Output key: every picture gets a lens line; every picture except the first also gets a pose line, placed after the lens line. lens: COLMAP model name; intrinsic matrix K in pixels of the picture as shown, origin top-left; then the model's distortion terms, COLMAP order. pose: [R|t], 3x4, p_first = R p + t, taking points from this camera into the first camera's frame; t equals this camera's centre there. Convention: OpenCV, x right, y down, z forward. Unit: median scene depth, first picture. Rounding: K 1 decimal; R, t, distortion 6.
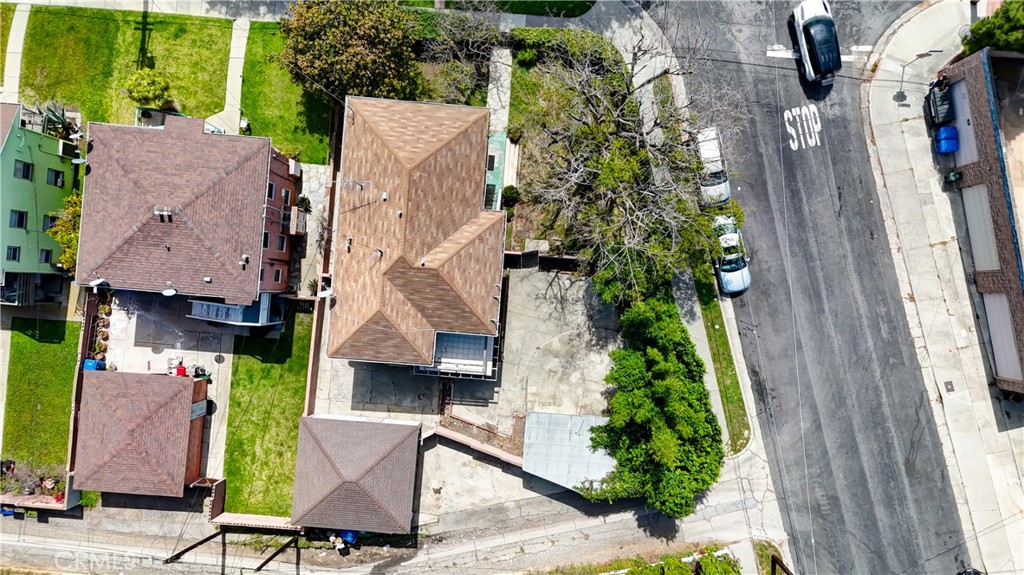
lens RADIAL K [[751.0, 0, 515.5], [0, 751.0, 286.4], [0, 0, 1]] dist [0.081300, -0.041828]
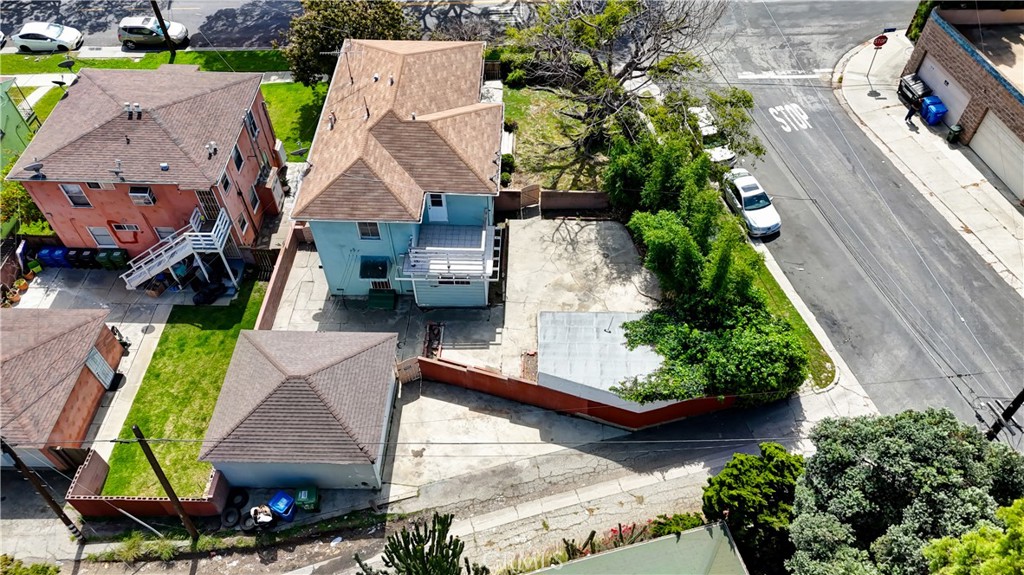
lens RADIAL K [[751.0, 0, 515.5], [0, 751.0, 286.4], [0, 0, 1]] dist [0.081300, -0.041828]
pose [[0.998877, -0.029659, 0.036935, -0.034776], [0.046358, 0.772339, -0.633517, 0.600373], [-0.009736, 0.634518, 0.772847, 0.364028]]
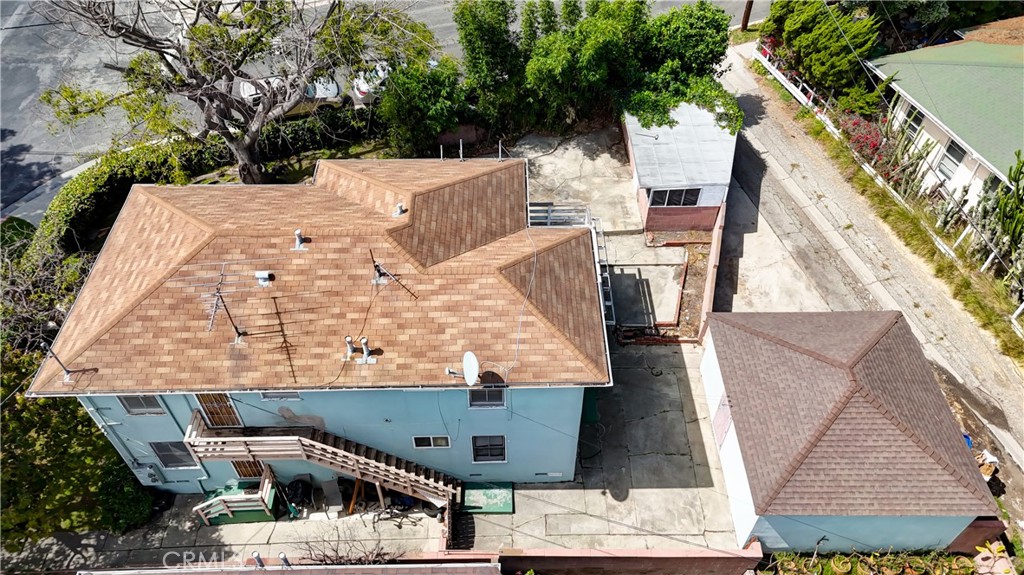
lens RADIAL K [[751.0, 0, 515.5], [0, 751.0, 286.4], [0, 0, 1]] dist [0.081300, -0.041828]
pose [[-0.095535, -0.725079, 0.682007, -0.455298], [0.995380, -0.063004, 0.072449, 0.005604], [-0.009562, 0.685777, 0.727749, 0.552004]]
